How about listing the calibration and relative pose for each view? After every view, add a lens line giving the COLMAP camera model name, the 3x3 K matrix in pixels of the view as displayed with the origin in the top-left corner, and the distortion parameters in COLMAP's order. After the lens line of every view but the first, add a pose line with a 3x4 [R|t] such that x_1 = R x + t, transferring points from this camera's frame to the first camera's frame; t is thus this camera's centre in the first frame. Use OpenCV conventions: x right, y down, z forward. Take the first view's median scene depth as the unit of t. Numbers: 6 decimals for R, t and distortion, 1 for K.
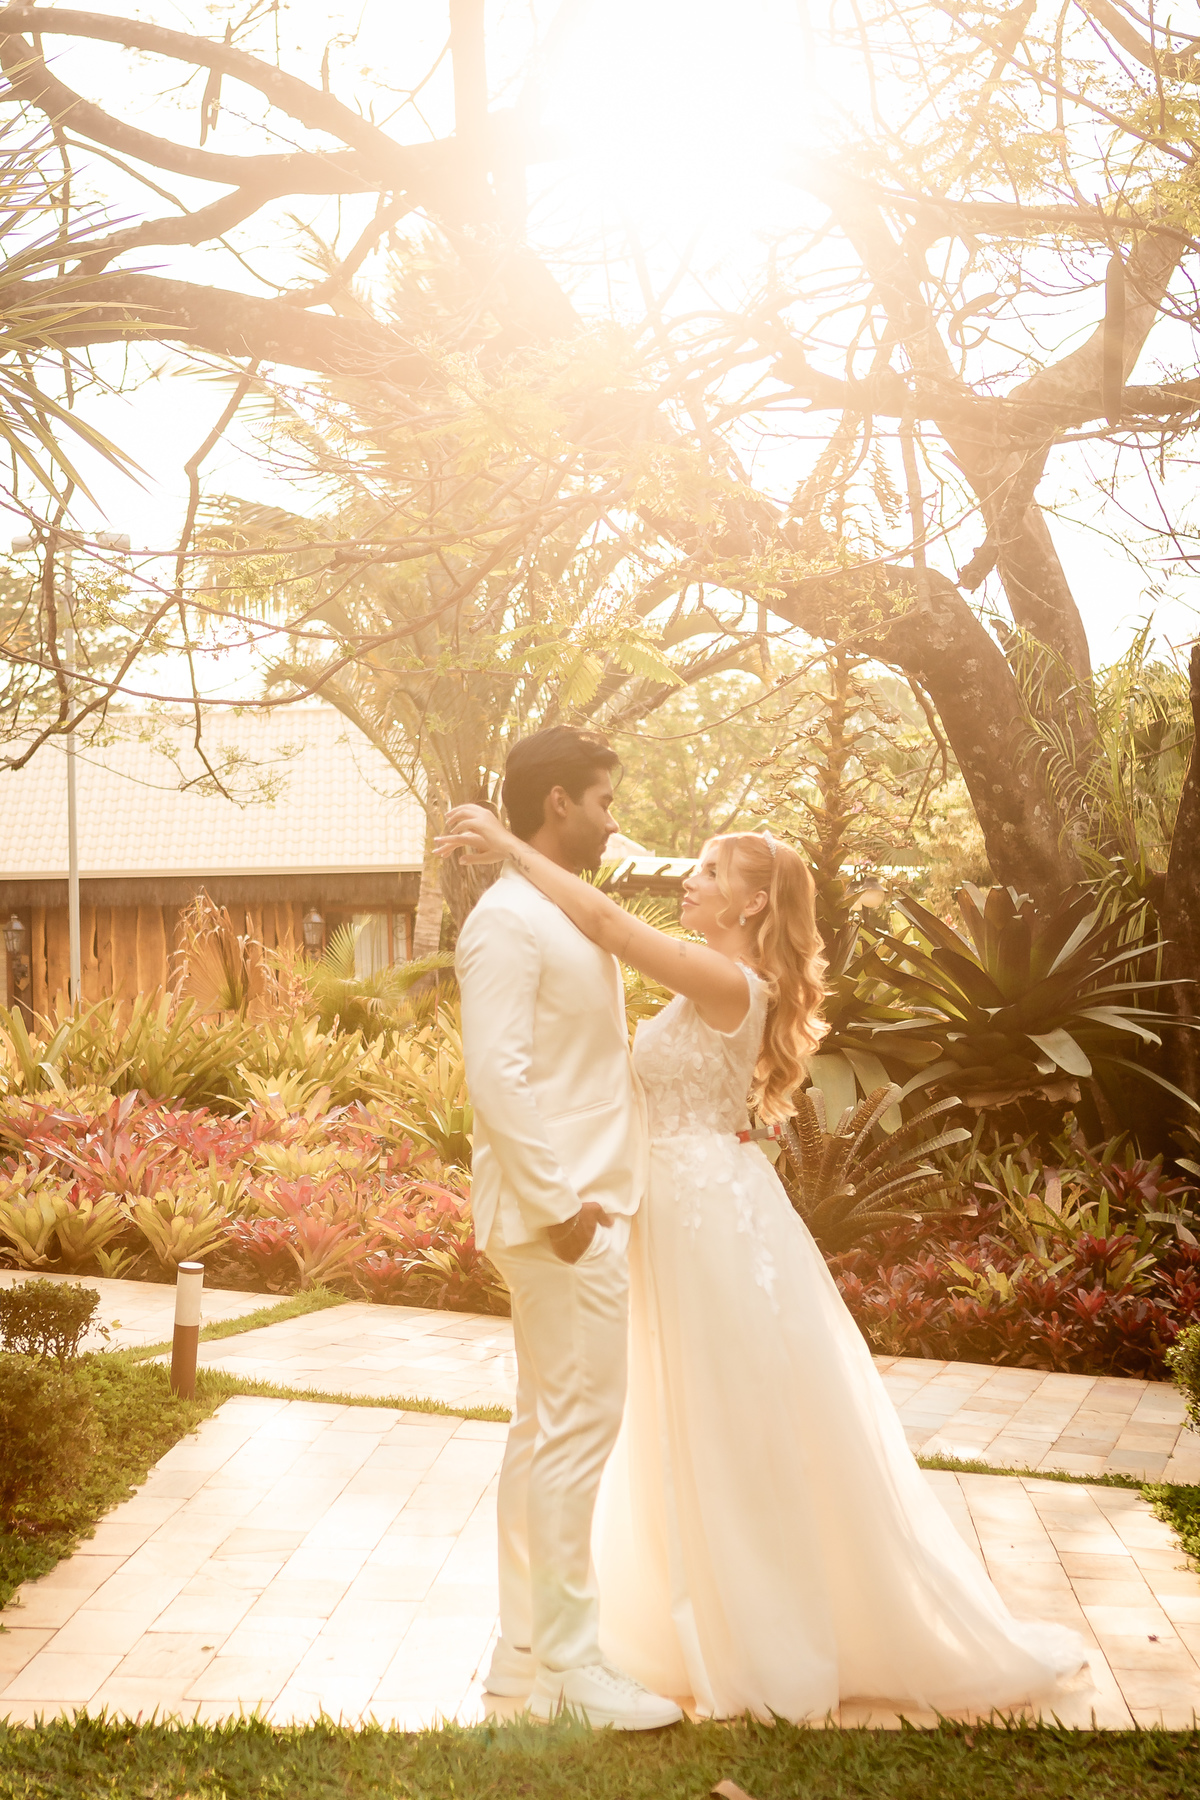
lens RADIAL K [[3377.7, 0, 600.0], [0, 3377.7, 900.0], [0, 0, 1]] dist [-0.036309, -0.024556]
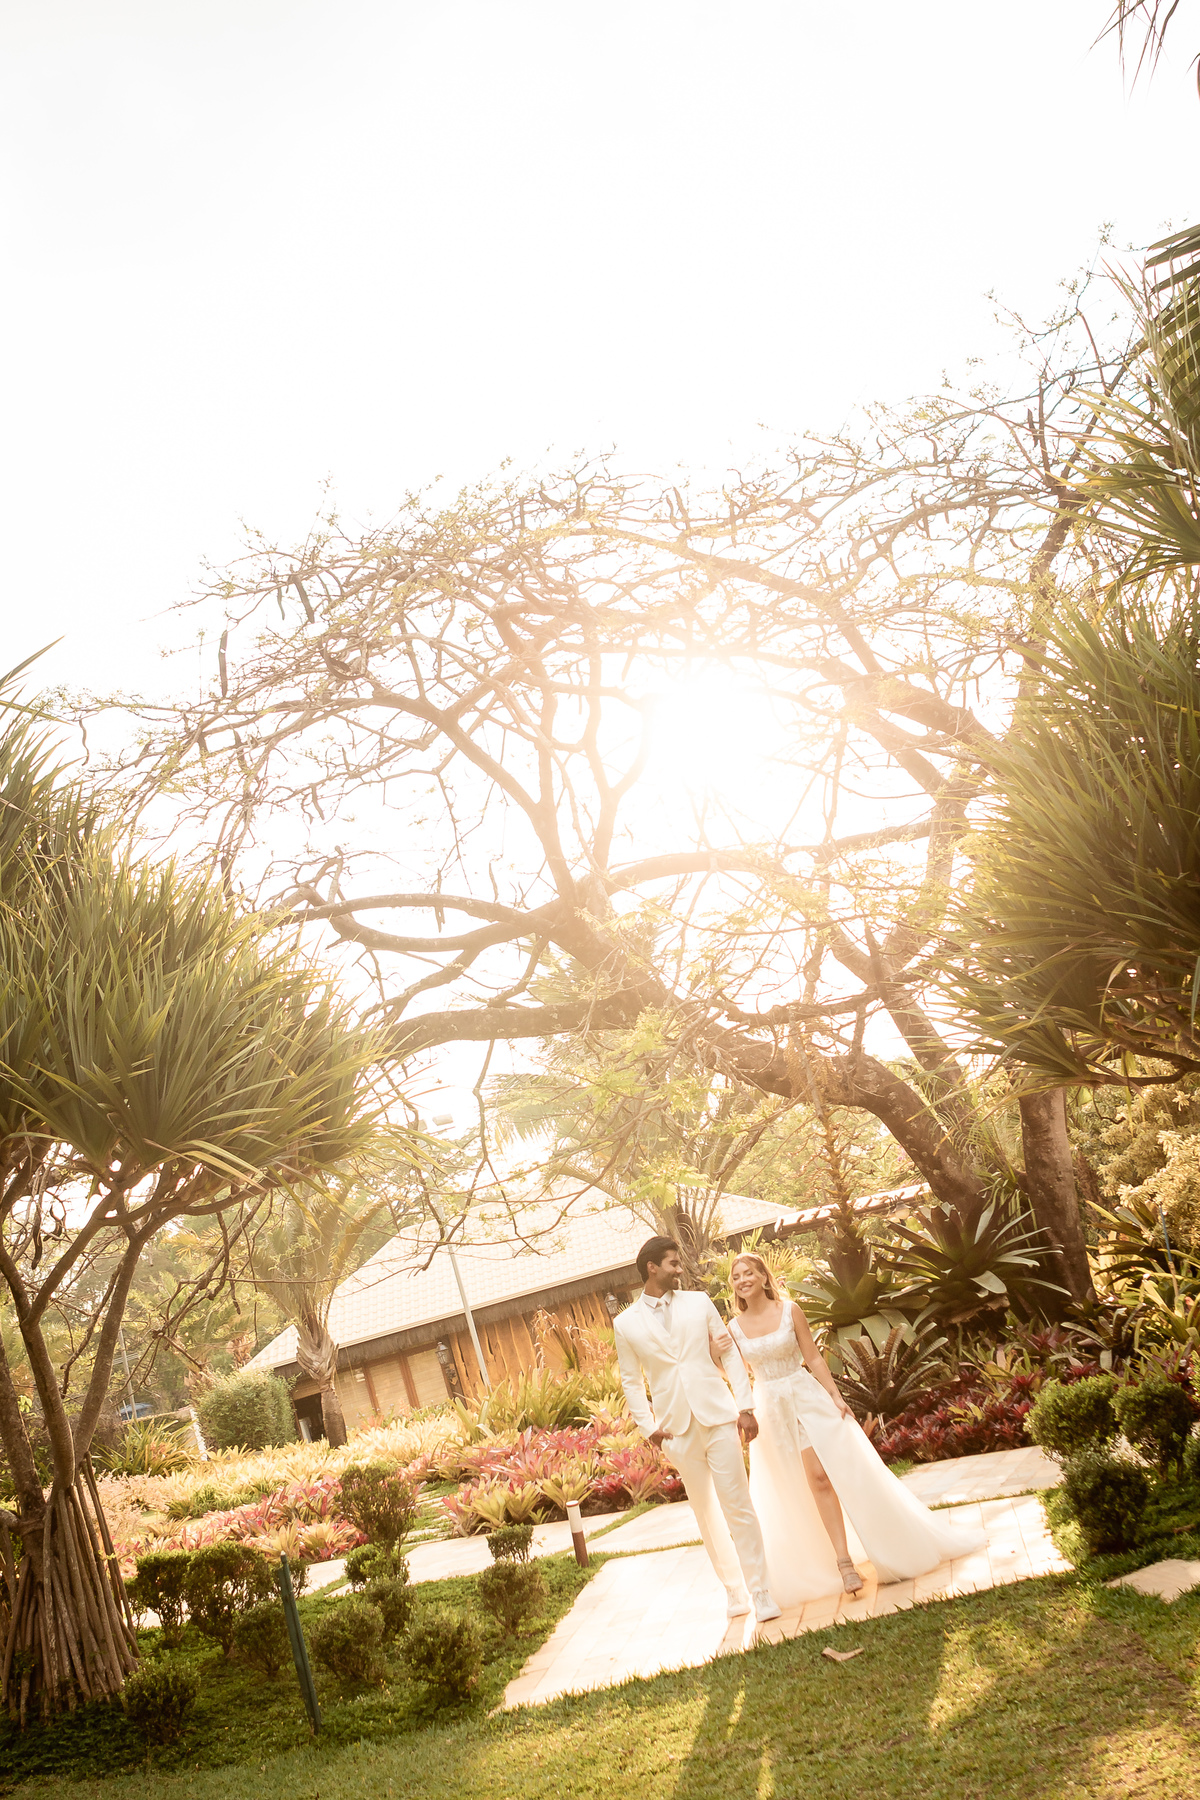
lens RADIAL K [[2190.3, 0, 600.0], [0, 2190.3, 900.0], [0, 0, 1]] dist [-0.005467, 0.009965]
pose [[0.962561, -0.266578, -0.049122, 0.044324], [0.255450, 0.952709, -0.164596, -0.014279], [0.090677, 0.145886, 0.985137, -0.279683]]
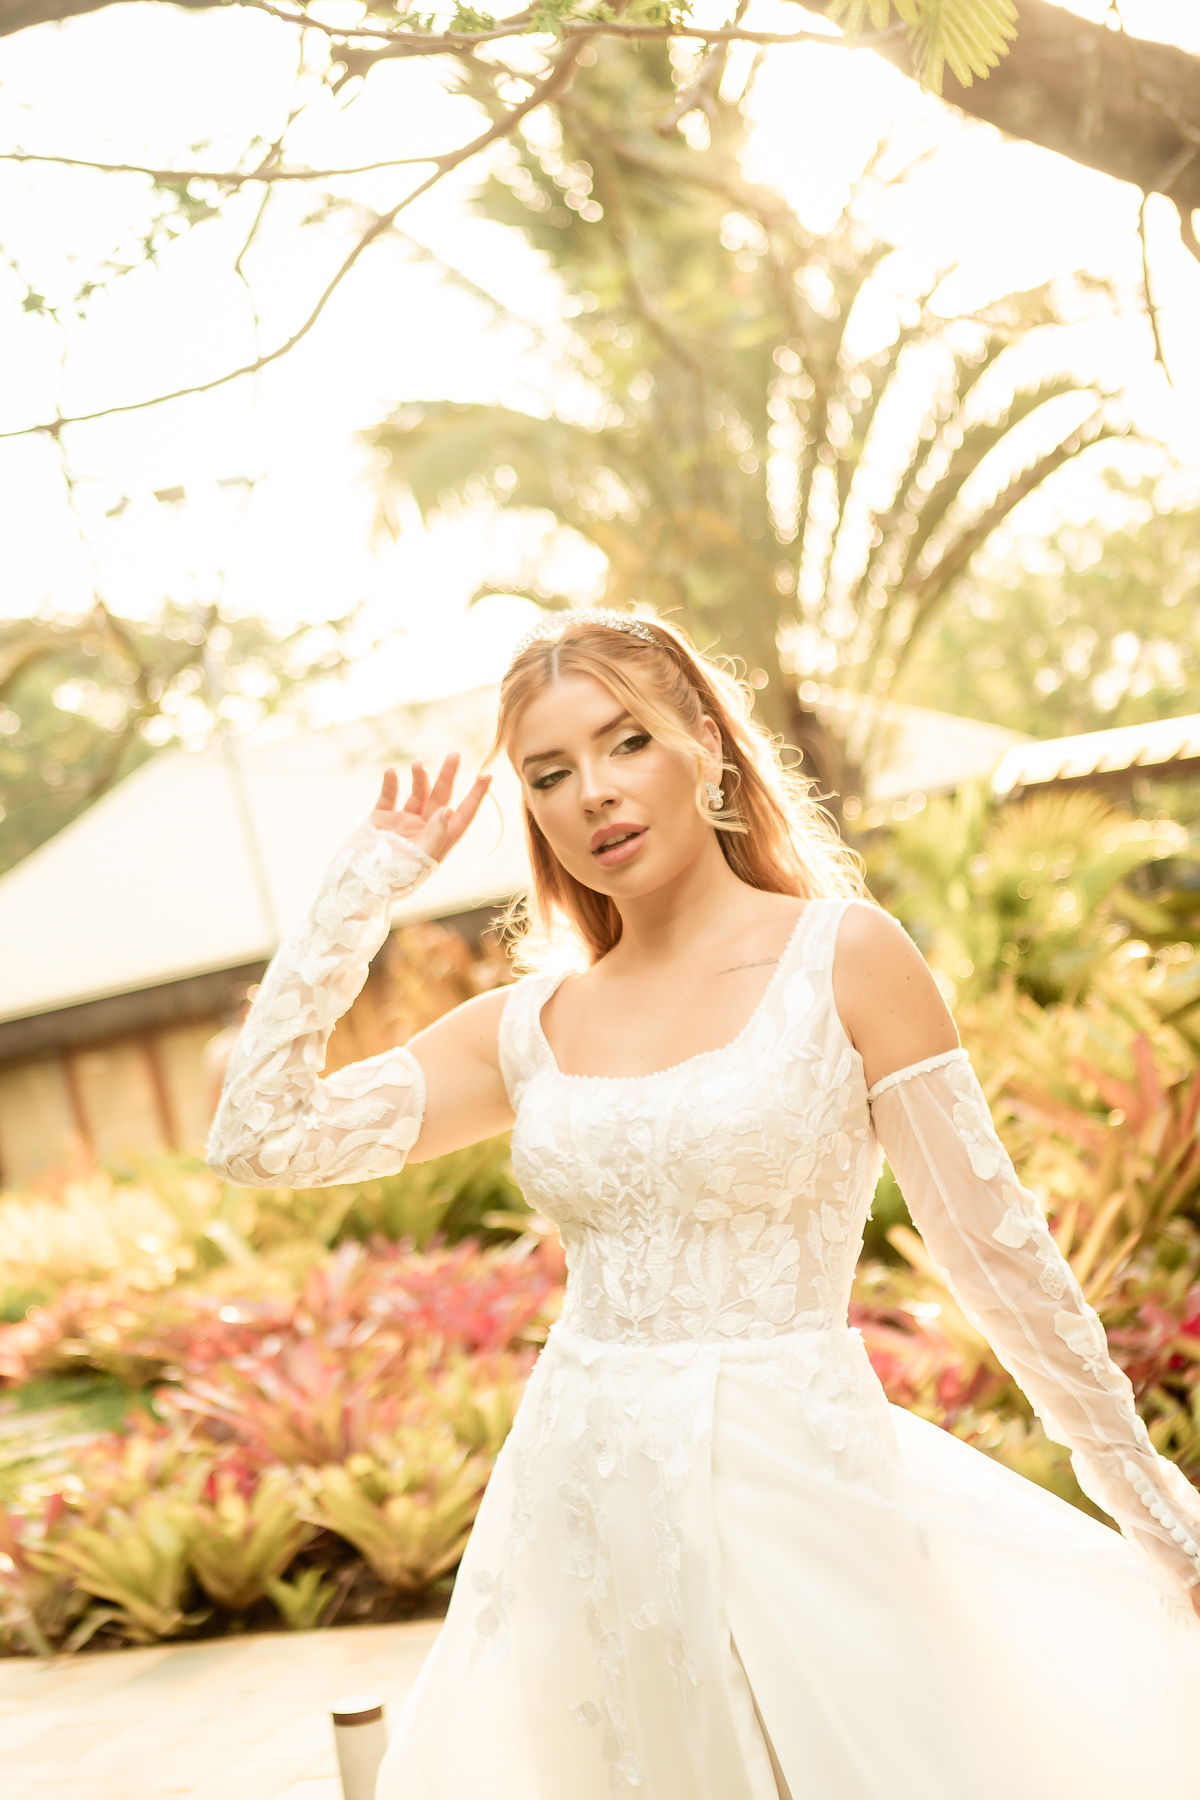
lens RADIAL K [[3669.2, 0, 600.0], [0, 3669.2, 900.0], [0, 0, 1]] dist [0.182818, -0.021856]
pose [[0.974955, -0.202760, -0.091387, -0.017794], [0.202655, 0.979194, -0.010528, 0.011258], [0.091620, -0.008255, 0.995760, 0.378834]]
